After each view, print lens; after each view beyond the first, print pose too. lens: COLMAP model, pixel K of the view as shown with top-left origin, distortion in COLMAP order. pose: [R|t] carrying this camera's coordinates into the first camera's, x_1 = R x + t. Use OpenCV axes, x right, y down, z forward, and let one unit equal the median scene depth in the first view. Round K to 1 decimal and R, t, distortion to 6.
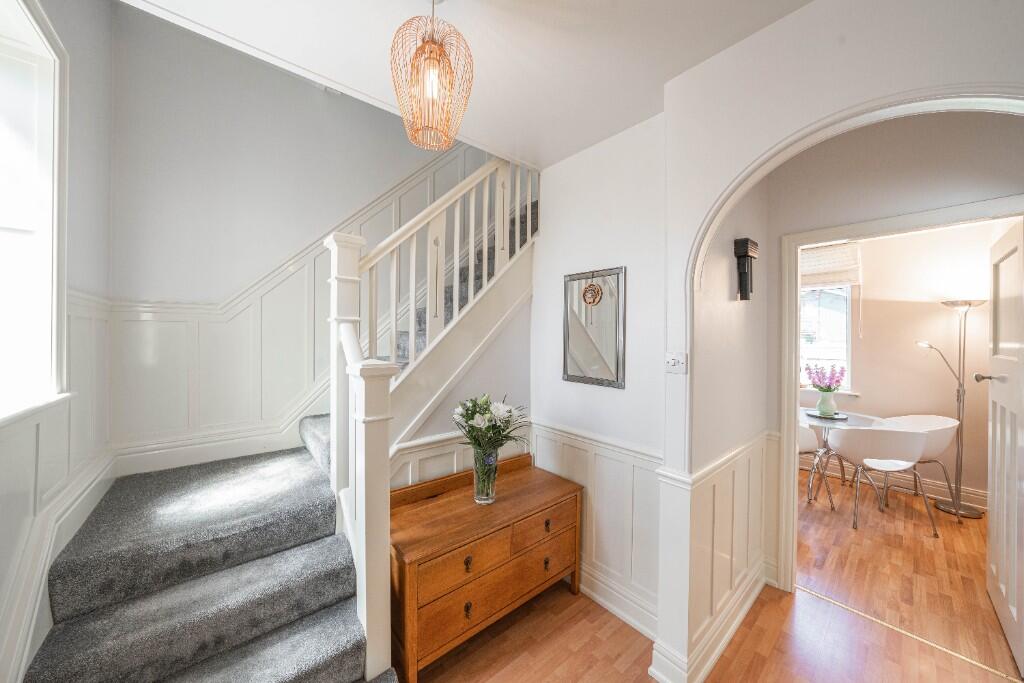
lens RADIAL K [[352.2, 0, 505.2], [0, 352.2, 344.0], [0, 0, 1]] dist [-0.023157, 0.004427]
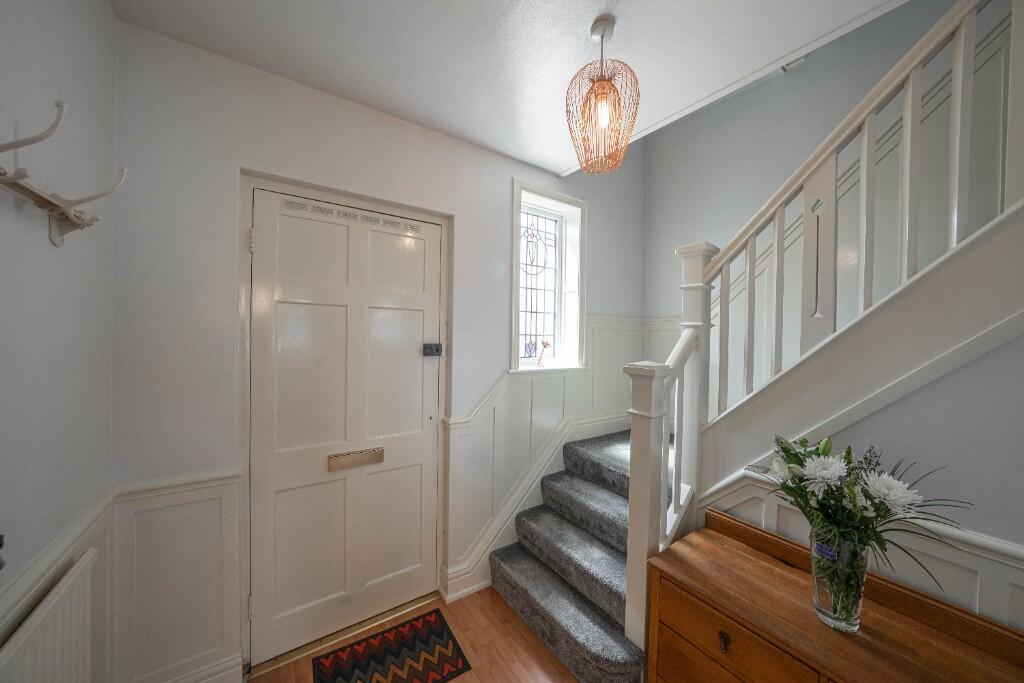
lens RADIAL K [[352.2, 0, 508.3], [0, 352.2, 343.0], [0, 0, 1]] dist [-0.023157, 0.004427]
pose [[-0.098400, 0.010424, -0.995092, 0.644290], [-0.029395, 0.999478, 0.013377, -0.013278], [0.994713, 0.030567, -0.098043, 0.557137]]
